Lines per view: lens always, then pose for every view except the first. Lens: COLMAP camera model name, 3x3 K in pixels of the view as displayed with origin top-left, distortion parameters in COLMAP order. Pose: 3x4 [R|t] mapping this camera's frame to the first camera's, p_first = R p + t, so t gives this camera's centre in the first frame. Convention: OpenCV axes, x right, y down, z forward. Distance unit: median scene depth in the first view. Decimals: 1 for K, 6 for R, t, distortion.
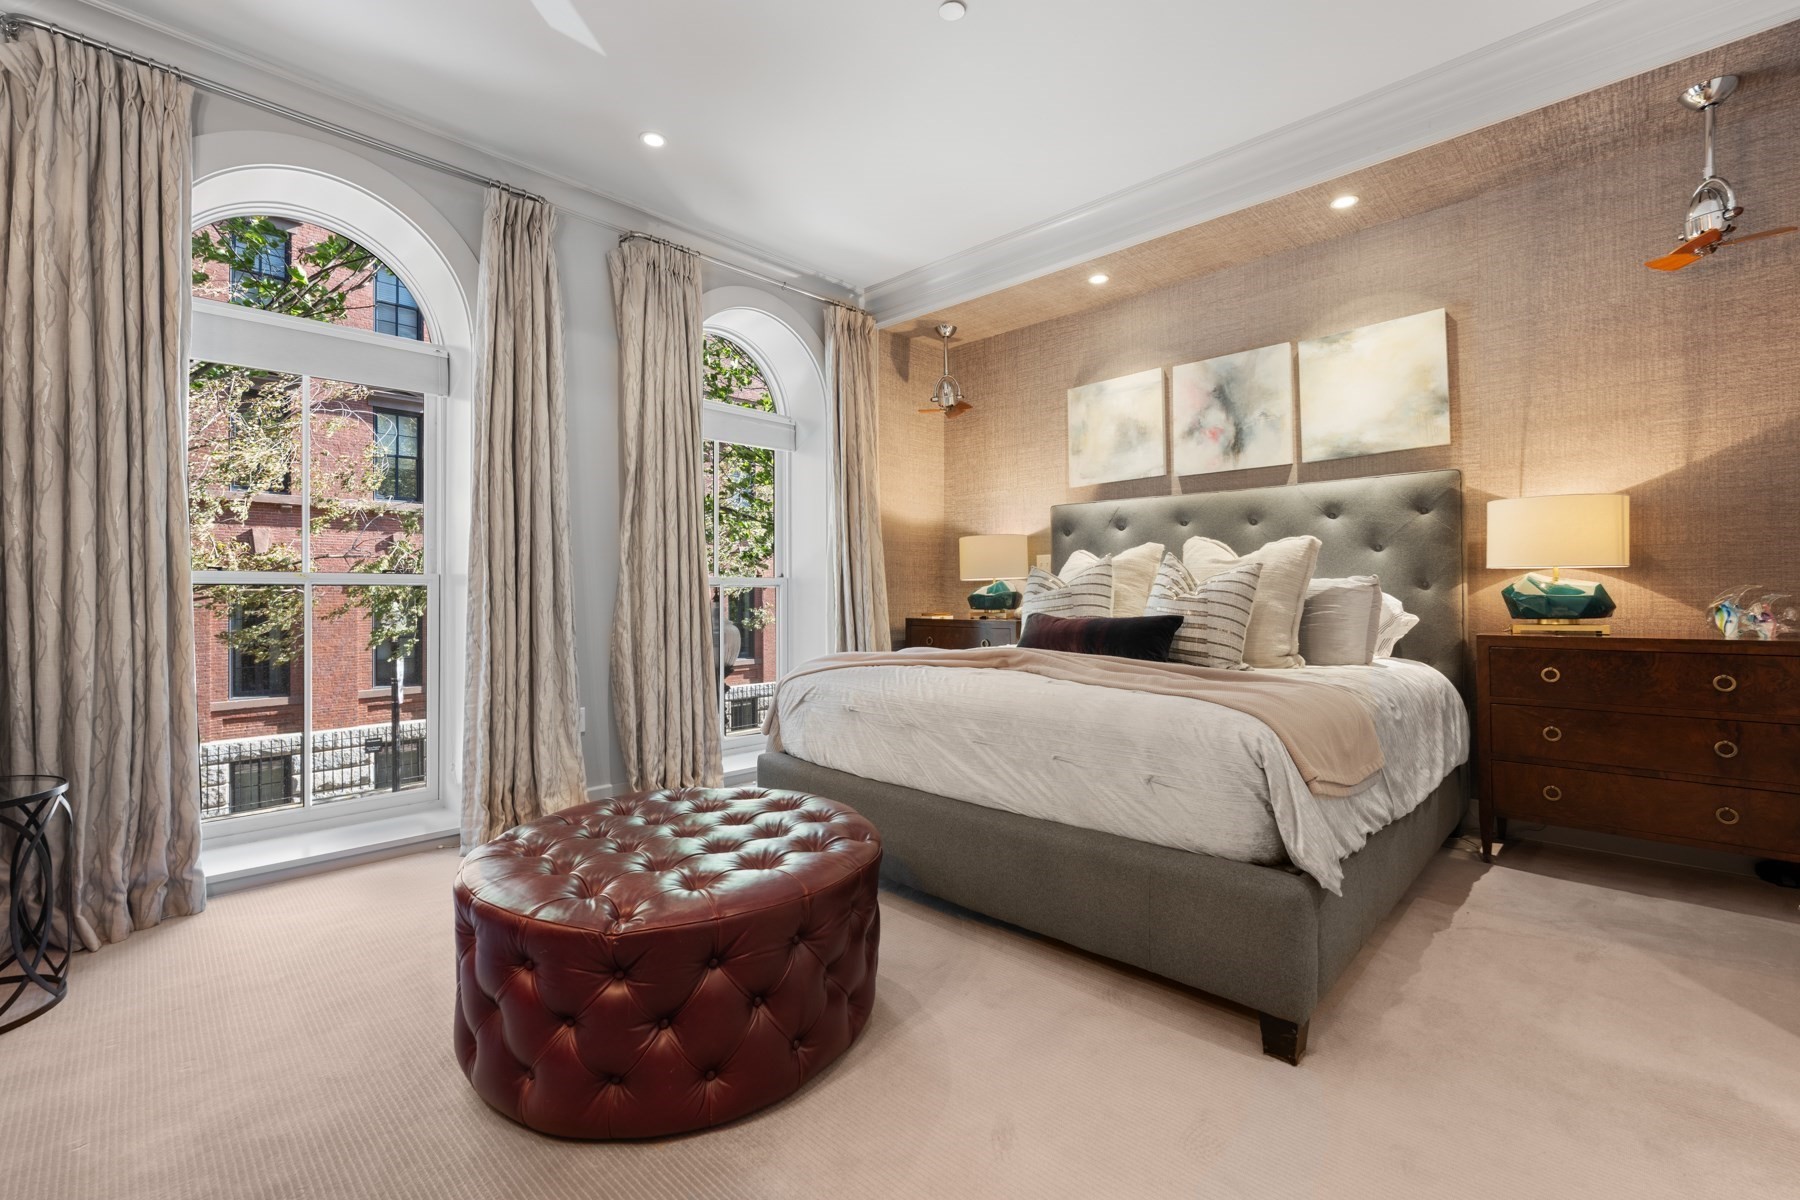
lens RADIAL K [[758.4, 0, 891.1], [0, 758.4, 588.9], [0, 0, 1]] dist [-0.004805, 0.000352]
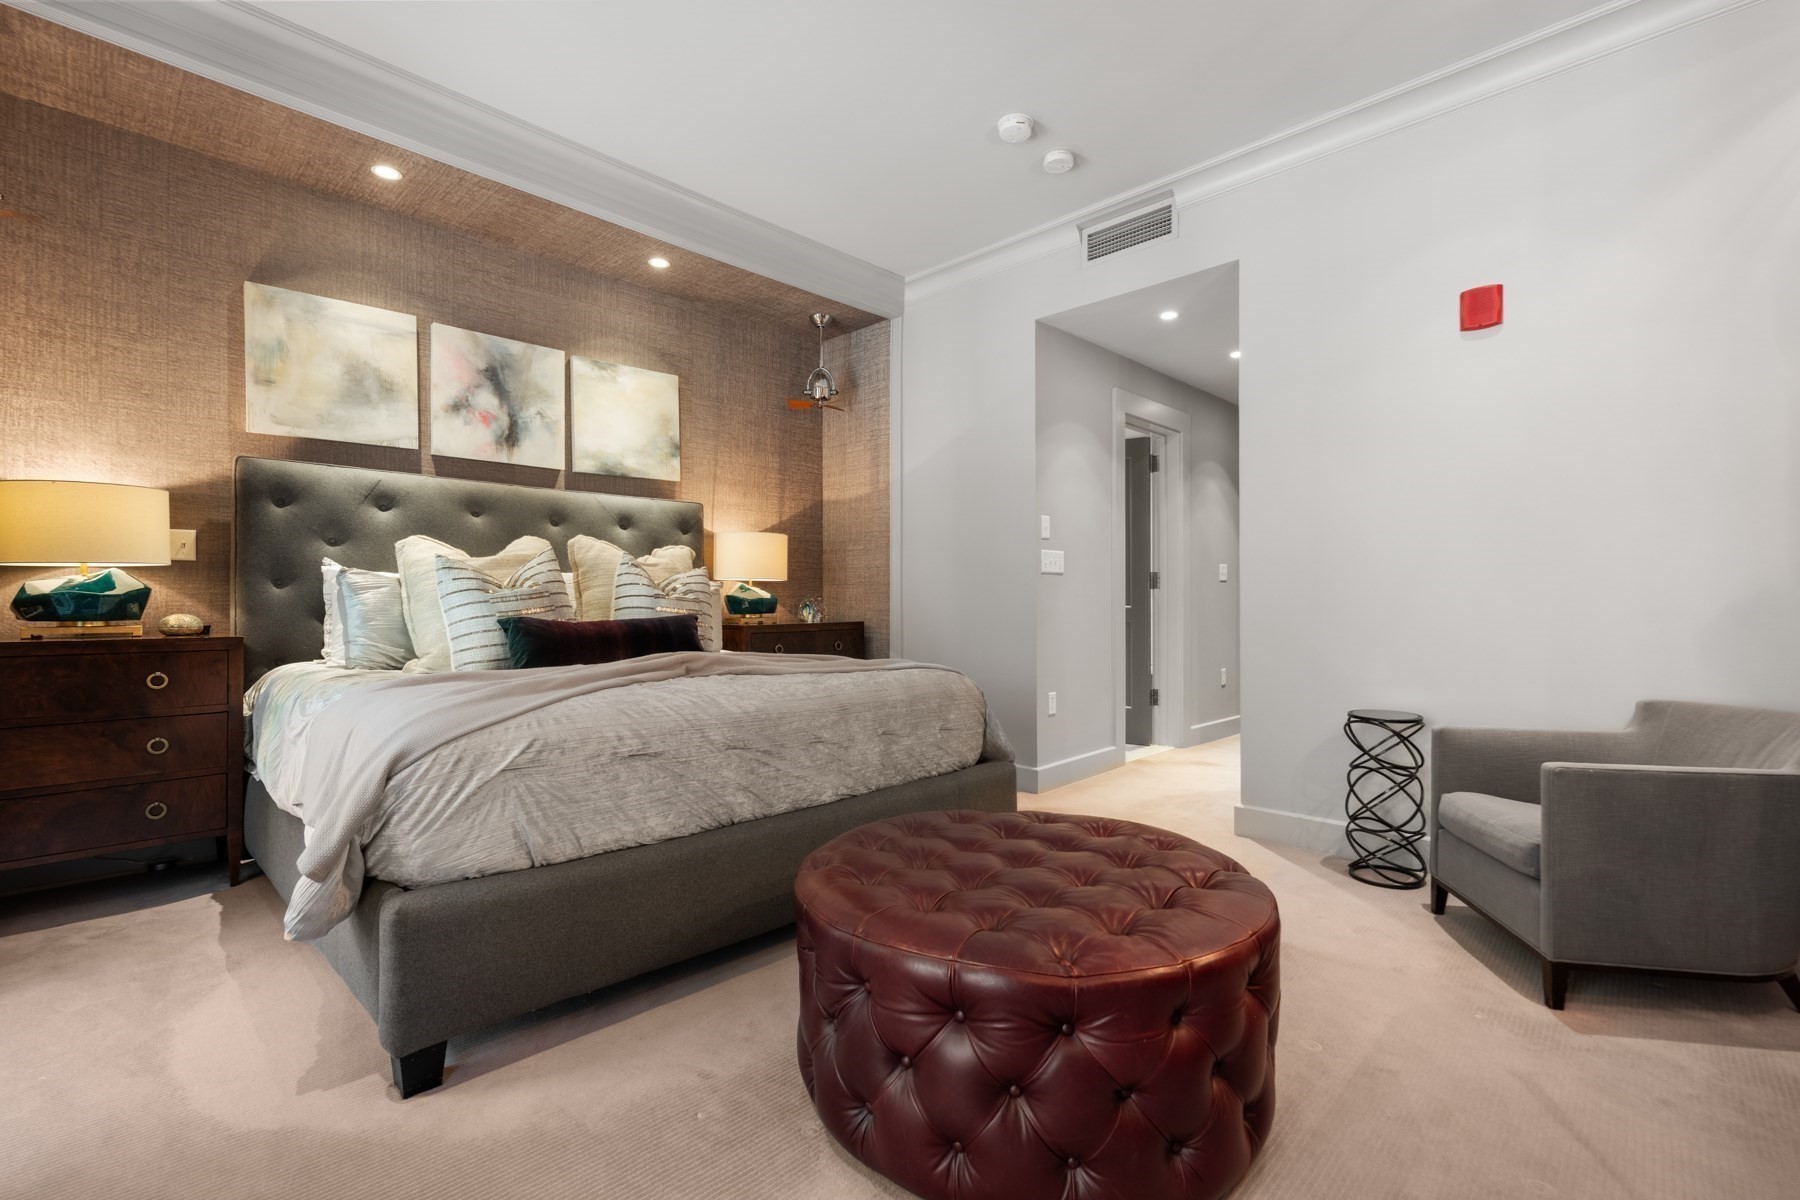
lens RADIAL K [[827.6, 0, 891.4], [0, 827.6, 607.1], [0, 0, 1]] dist [0.001183, -0.000619]
pose [[0.014770, -0.009385, 0.999847, -0.567628], [-0.015760, 0.999830, 0.009617, 0.004581], [-0.999767, -0.015900, 0.014619, 0.503839]]
